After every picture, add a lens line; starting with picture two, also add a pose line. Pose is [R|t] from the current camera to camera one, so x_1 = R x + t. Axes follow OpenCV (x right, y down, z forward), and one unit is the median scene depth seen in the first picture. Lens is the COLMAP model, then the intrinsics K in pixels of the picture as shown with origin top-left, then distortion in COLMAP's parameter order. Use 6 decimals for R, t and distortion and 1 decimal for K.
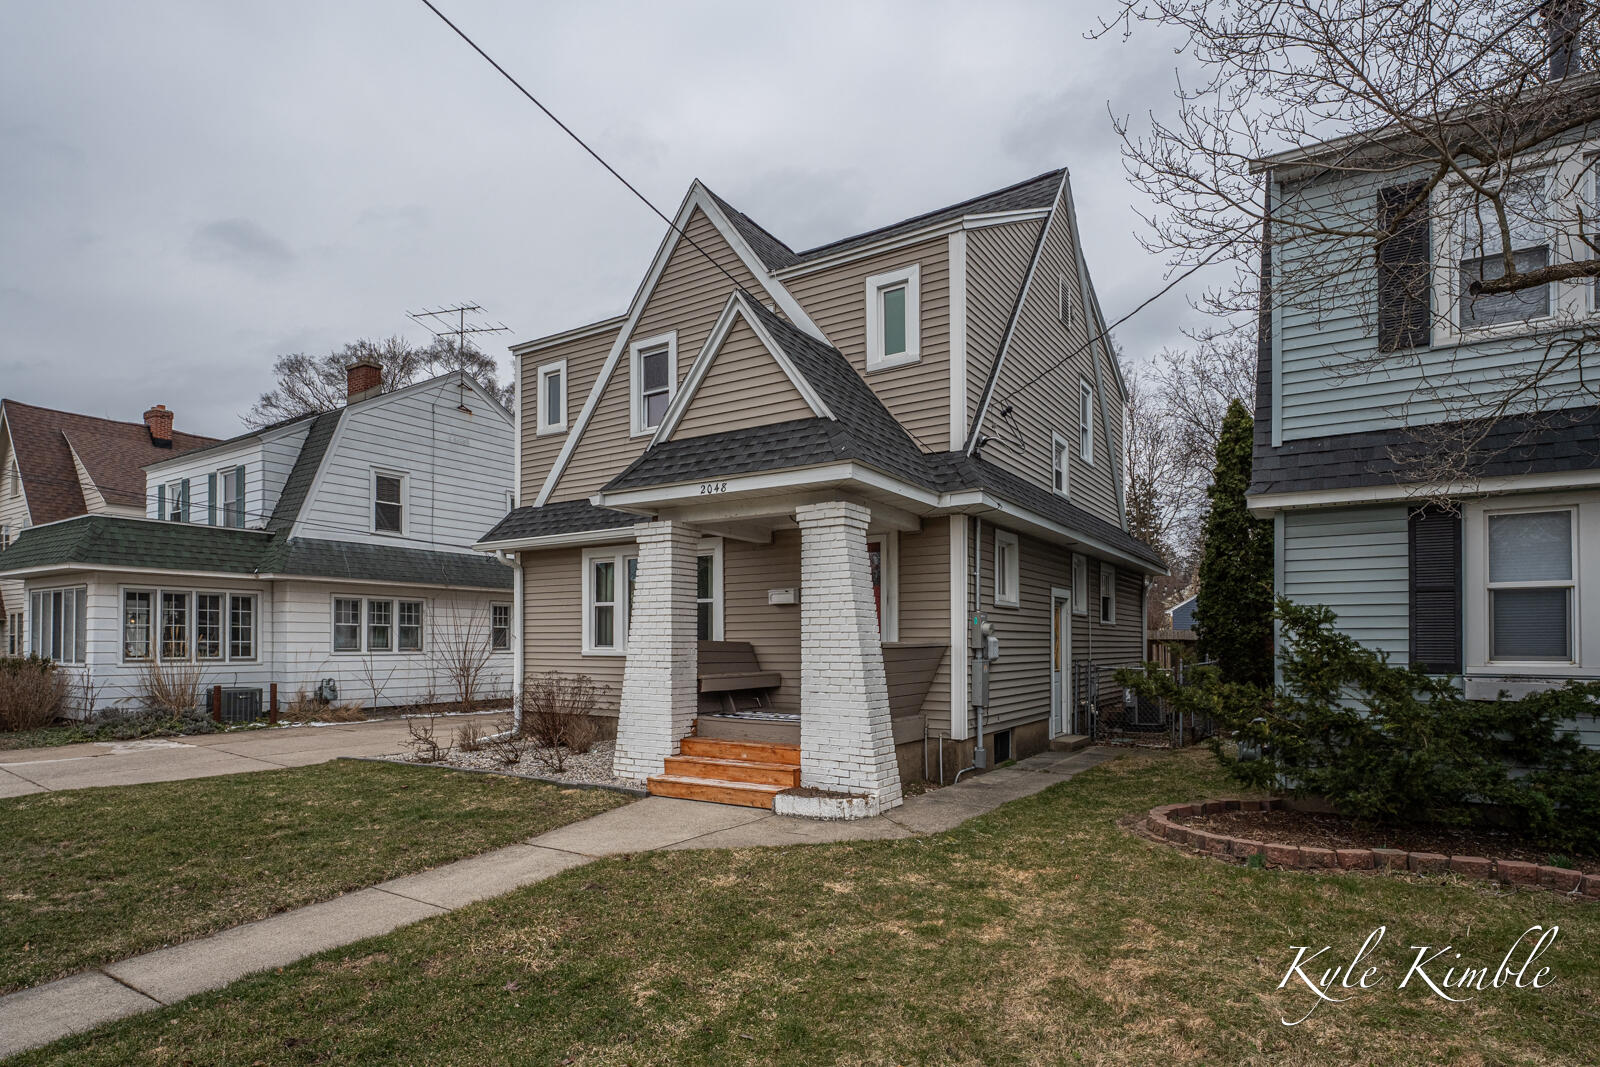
lens RADIAL K [[835.7, 0, 800.0], [0, 835.7, 533.5], [0, 0, 1]] dist [-0.003815, -0.000593]
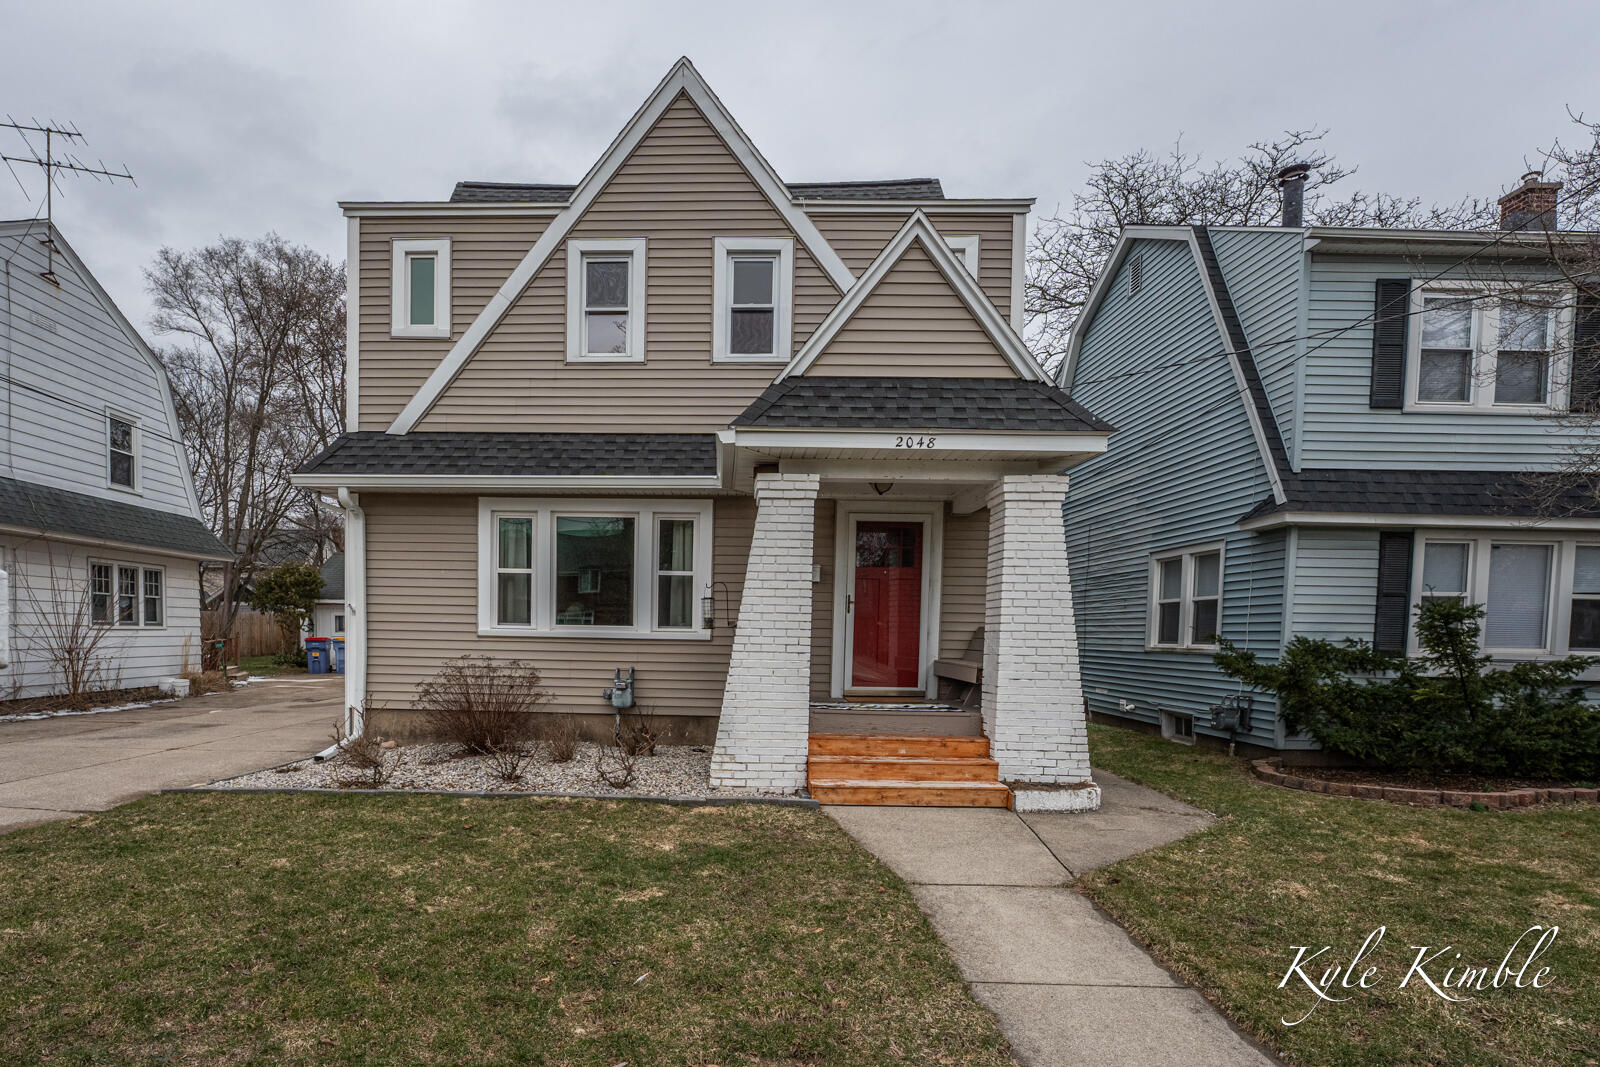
lens RADIAL K [[795.6, 0, 797.9], [0, 795.6, 594.3], [0, 0, 1]] dist [-0.023537, -0.000528]
pose [[0.858850, 0.038507, 0.510777, -0.546372], [-0.083827, 0.994293, 0.065992, 0.049780], [-0.505321, -0.099494, 0.857177, 0.320658]]
